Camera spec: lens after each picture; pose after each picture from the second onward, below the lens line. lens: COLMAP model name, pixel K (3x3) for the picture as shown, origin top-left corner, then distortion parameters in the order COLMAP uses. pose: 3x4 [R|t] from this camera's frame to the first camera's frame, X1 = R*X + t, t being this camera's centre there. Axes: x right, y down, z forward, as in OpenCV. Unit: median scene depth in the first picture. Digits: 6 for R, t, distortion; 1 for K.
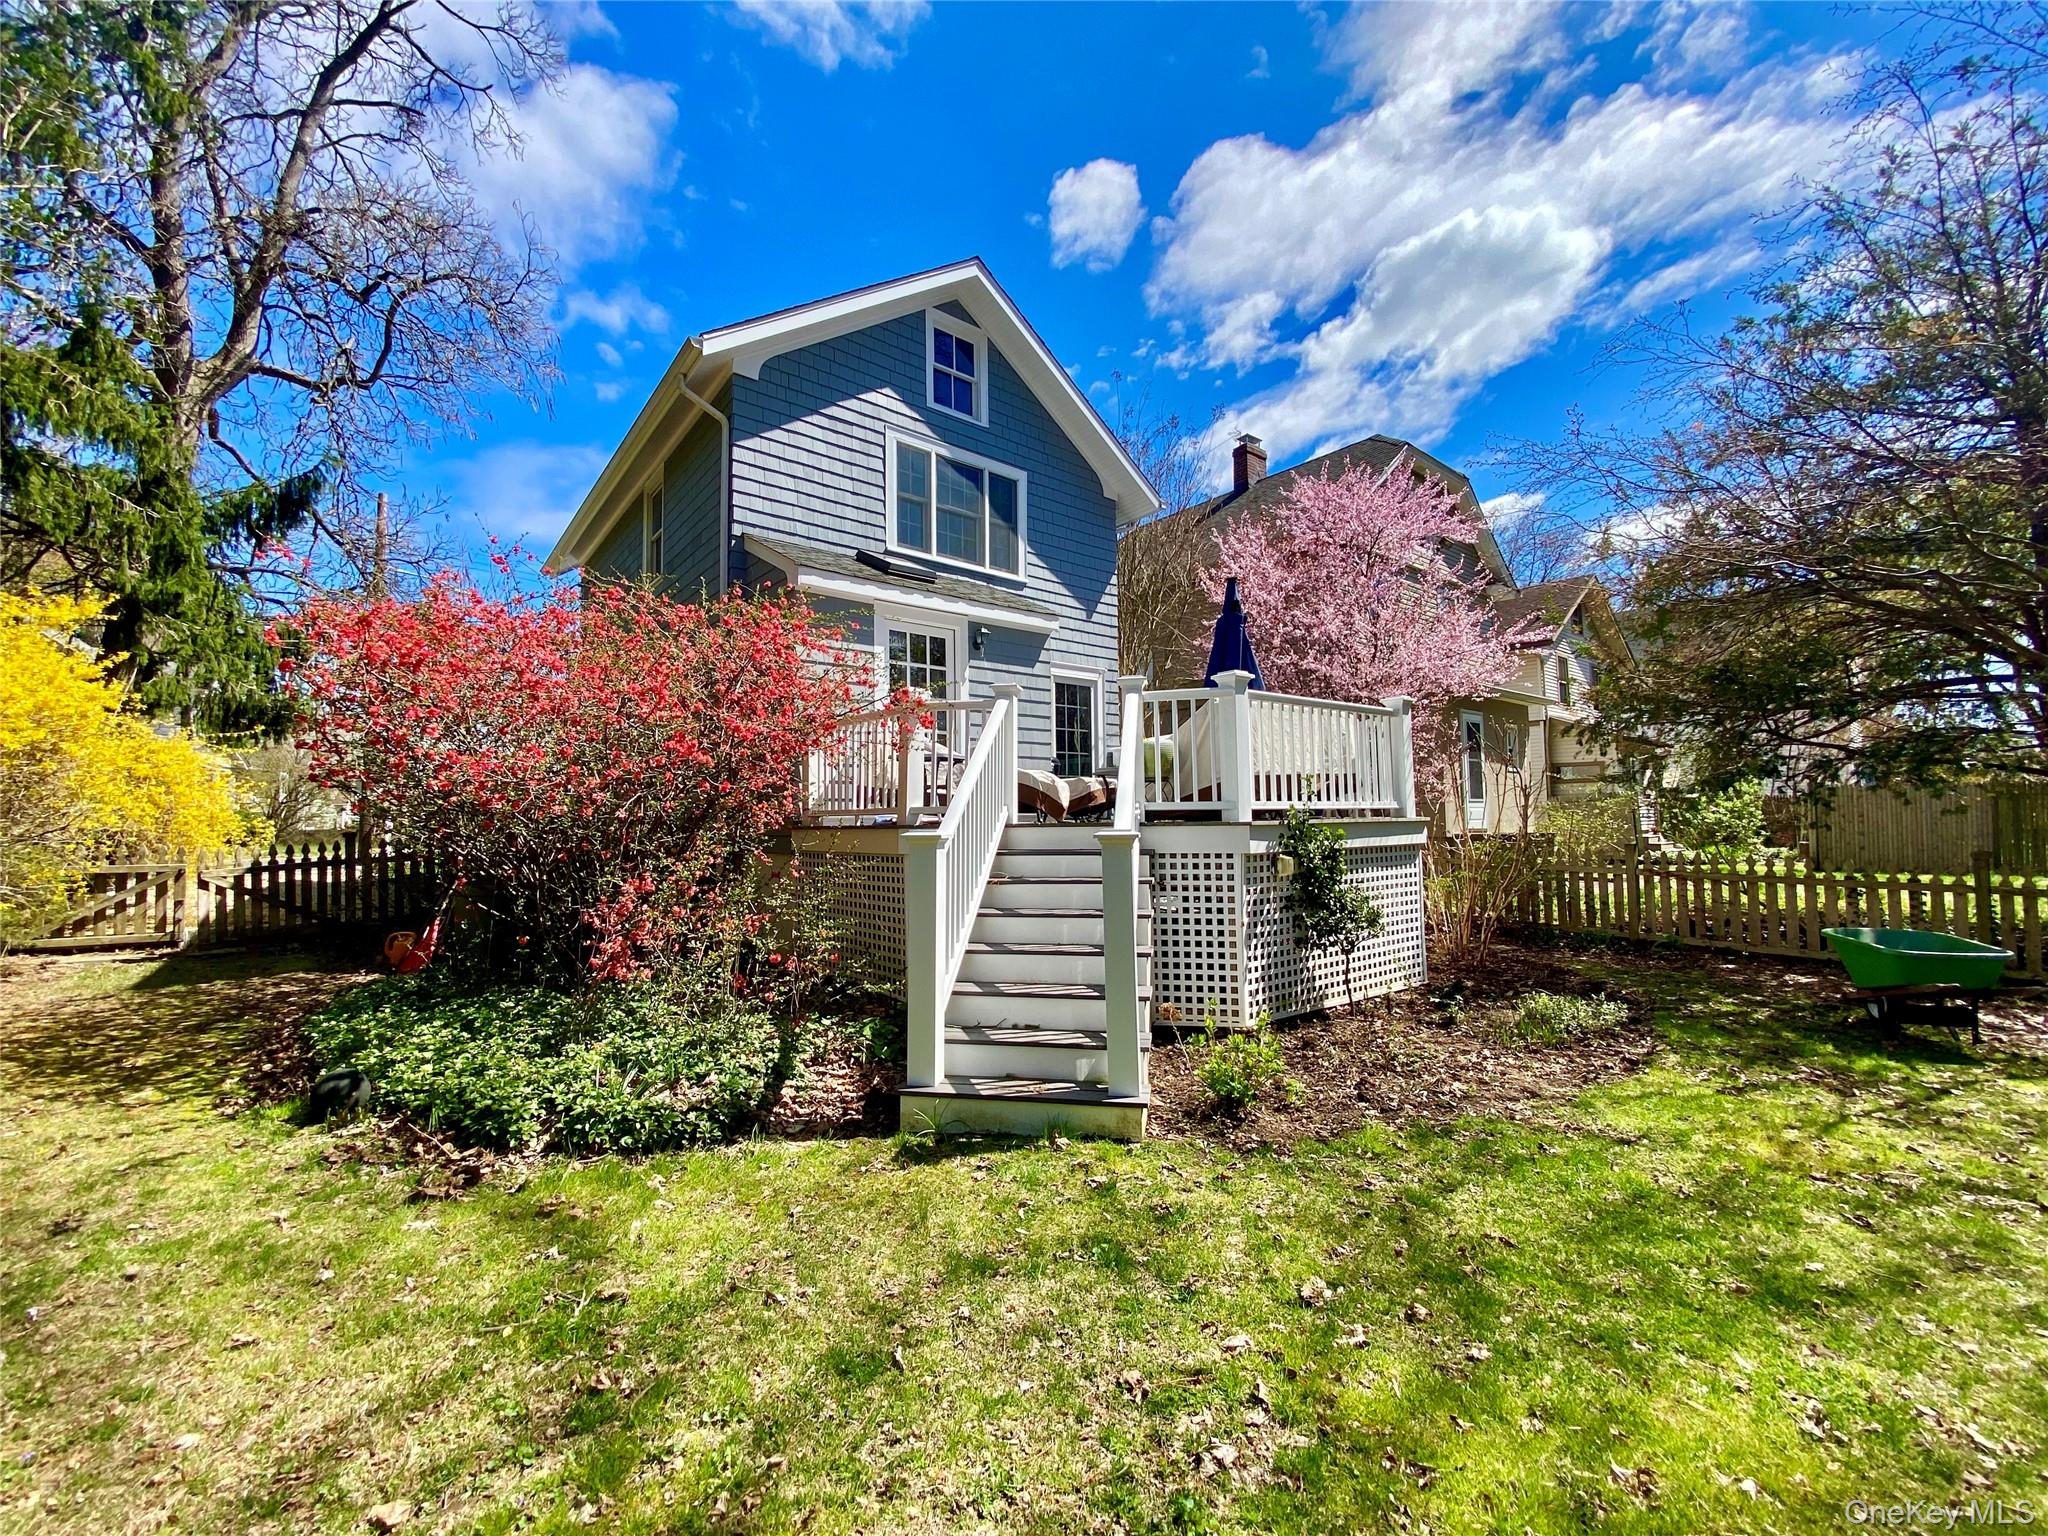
lens RADIAL K [[811.7, 0, 1024.0], [0, 811.7, 768.0], [0, 0, 1]] dist [-0.007820, -0.000090]
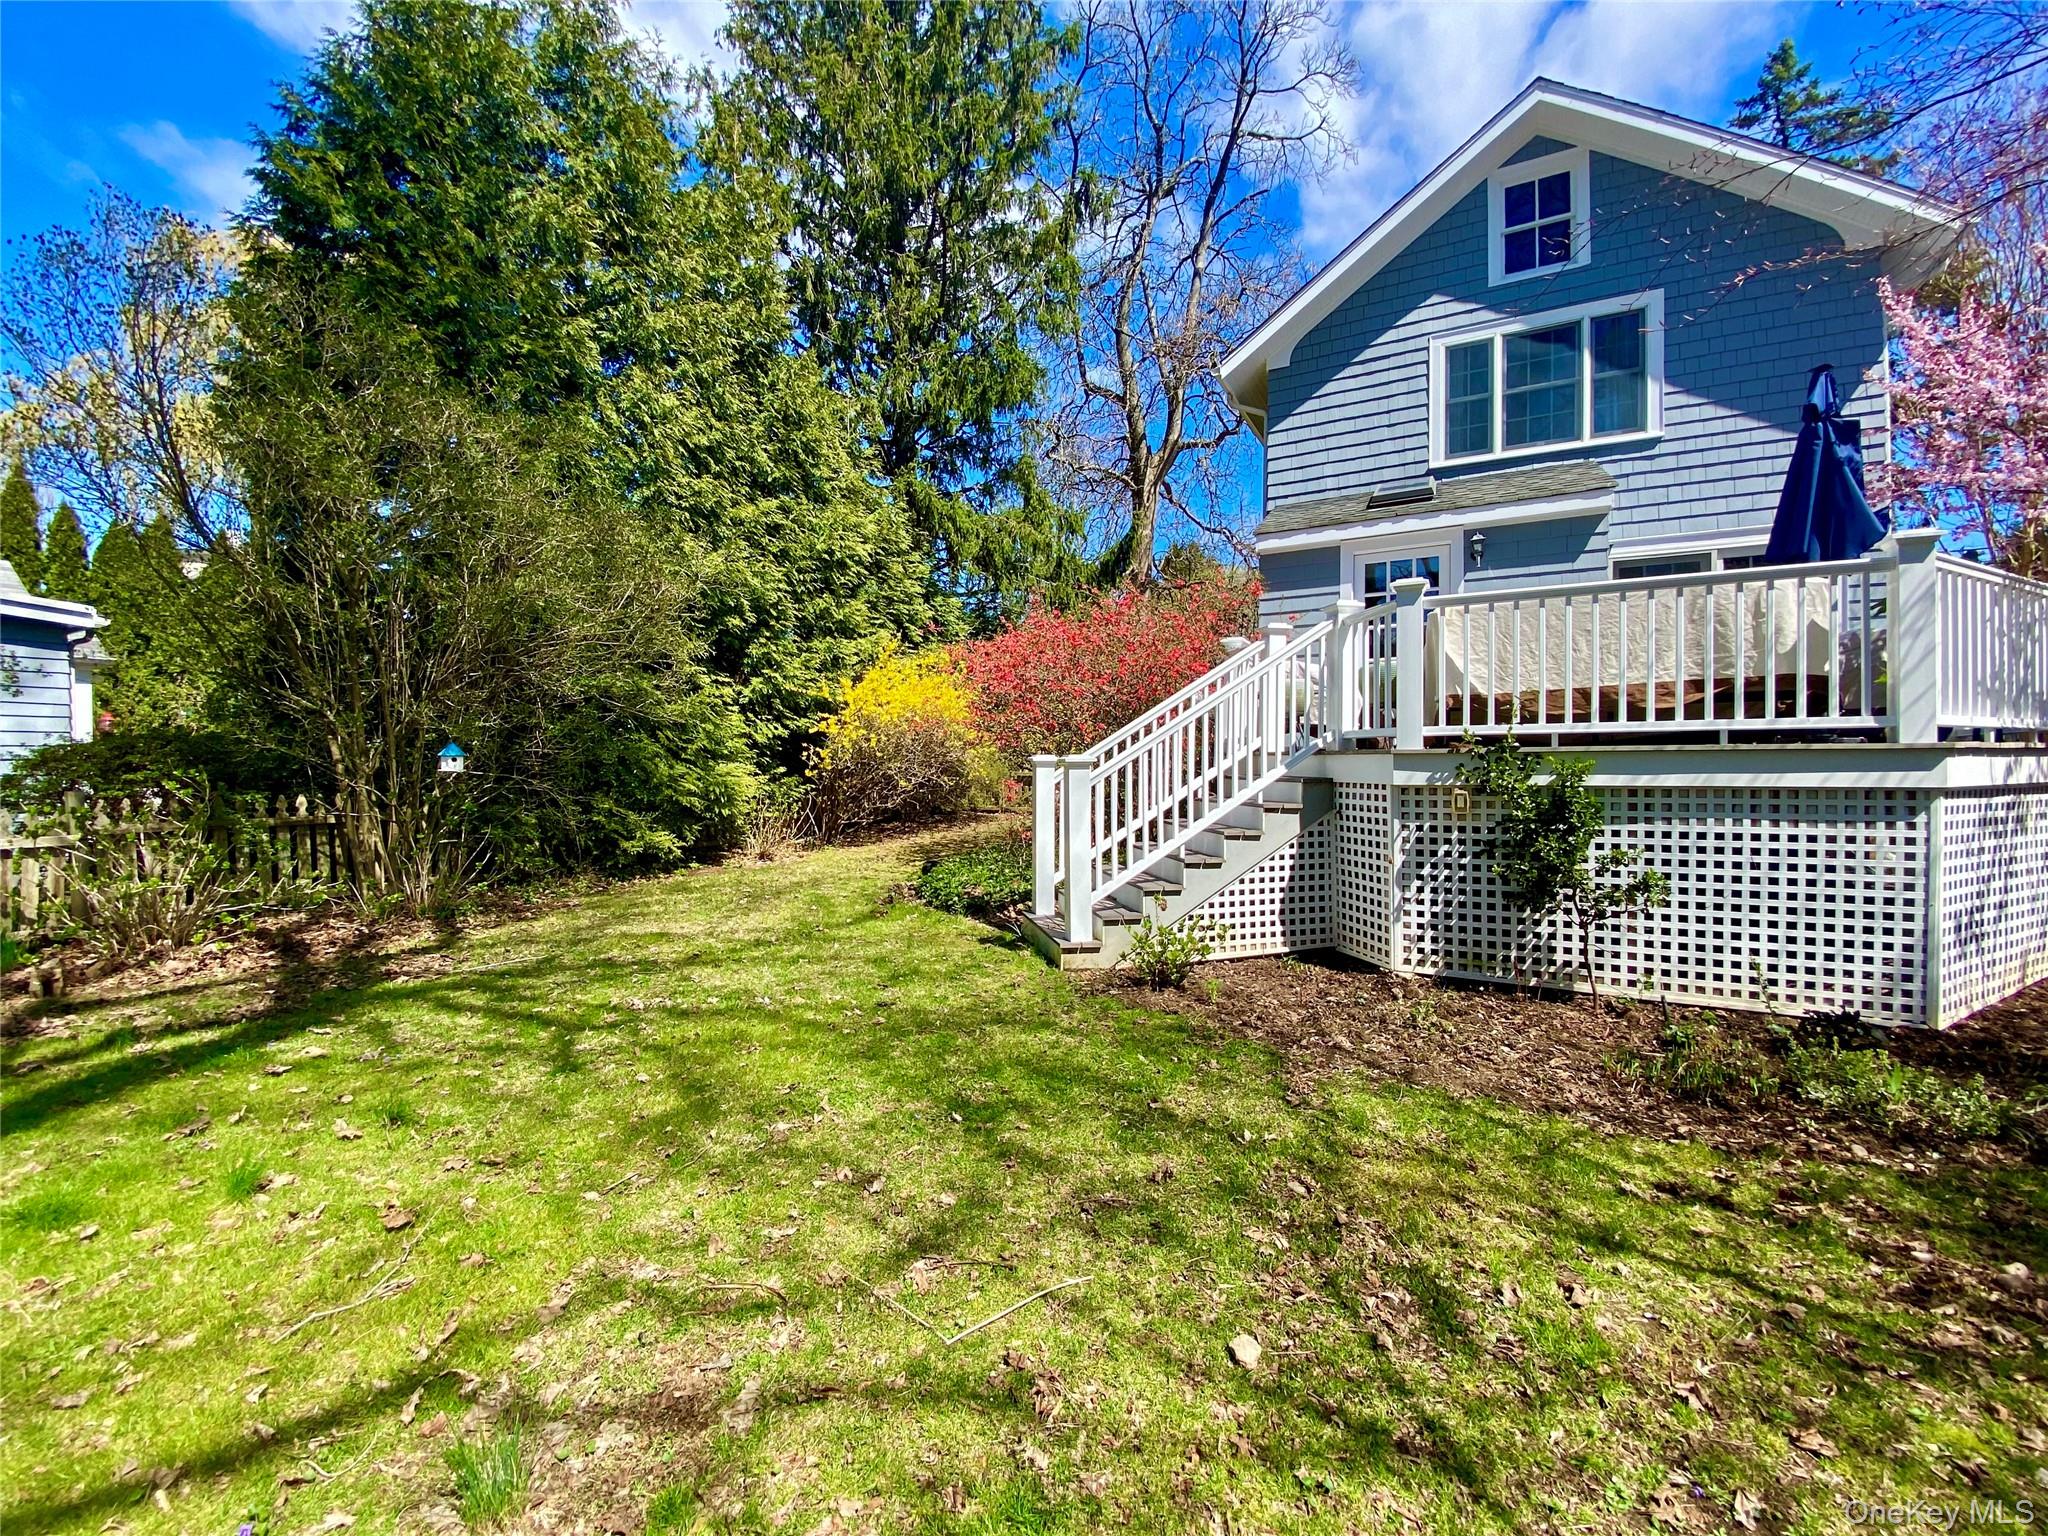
lens RADIAL K [[837.6, 0, 1024.0], [0, 837.6, 768.0], [0, 0, 1]] dist [-0.055404, -0.000318]
pose [[0.366915, 0.021815, -0.929999, 0.857584], [0.068430, 0.996384, 0.050370, 0.009300], [0.927734, -0.082121, 0.364096, 0.239346]]
